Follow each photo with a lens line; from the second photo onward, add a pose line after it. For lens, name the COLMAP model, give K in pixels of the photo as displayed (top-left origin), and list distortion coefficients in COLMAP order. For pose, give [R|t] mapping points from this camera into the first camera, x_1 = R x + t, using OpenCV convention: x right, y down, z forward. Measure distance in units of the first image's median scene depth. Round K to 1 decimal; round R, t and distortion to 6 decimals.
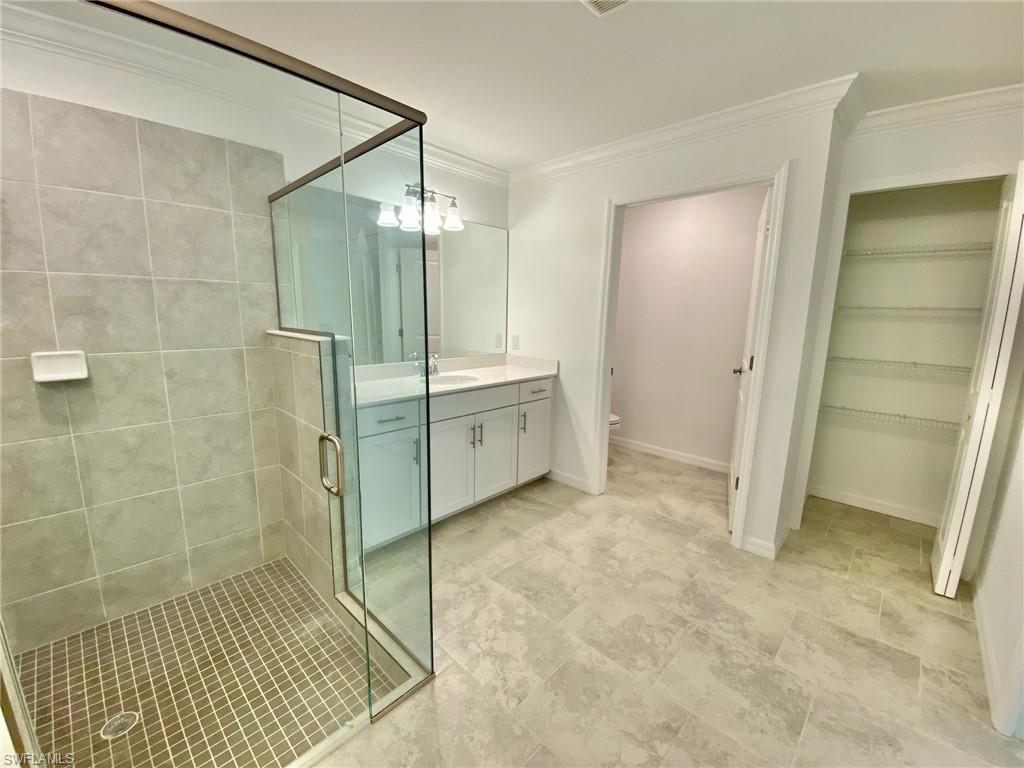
lens RADIAL K [[418.0, 0, 512.0], [0, 418.0, 384.0], [0, 0, 1]] dist [0.026842, -0.020959]
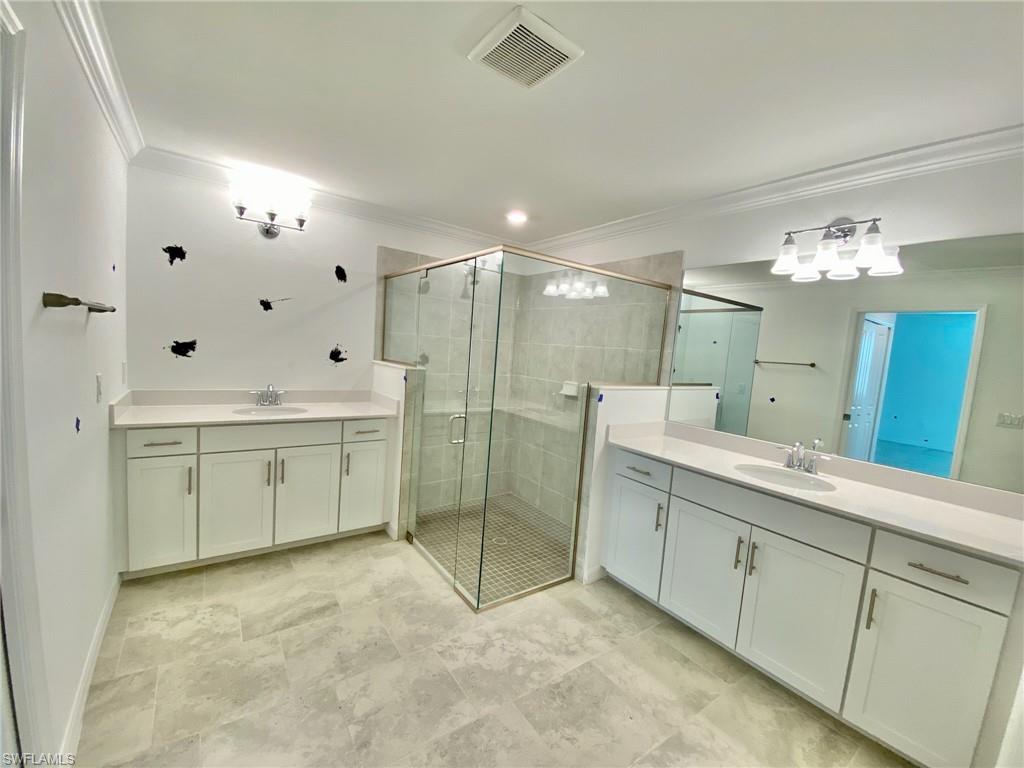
lens RADIAL K [[418.0, 0, 512.0], [0, 418.0, 384.0], [0, 0, 1]] dist [0.026842, -0.020959]
pose [[-0.178932, 0.053450, -0.982409, 1.052731], [-0.249366, 0.963455, 0.097837, -0.198545], [0.951735, 0.262485, -0.159064, 1.047803]]
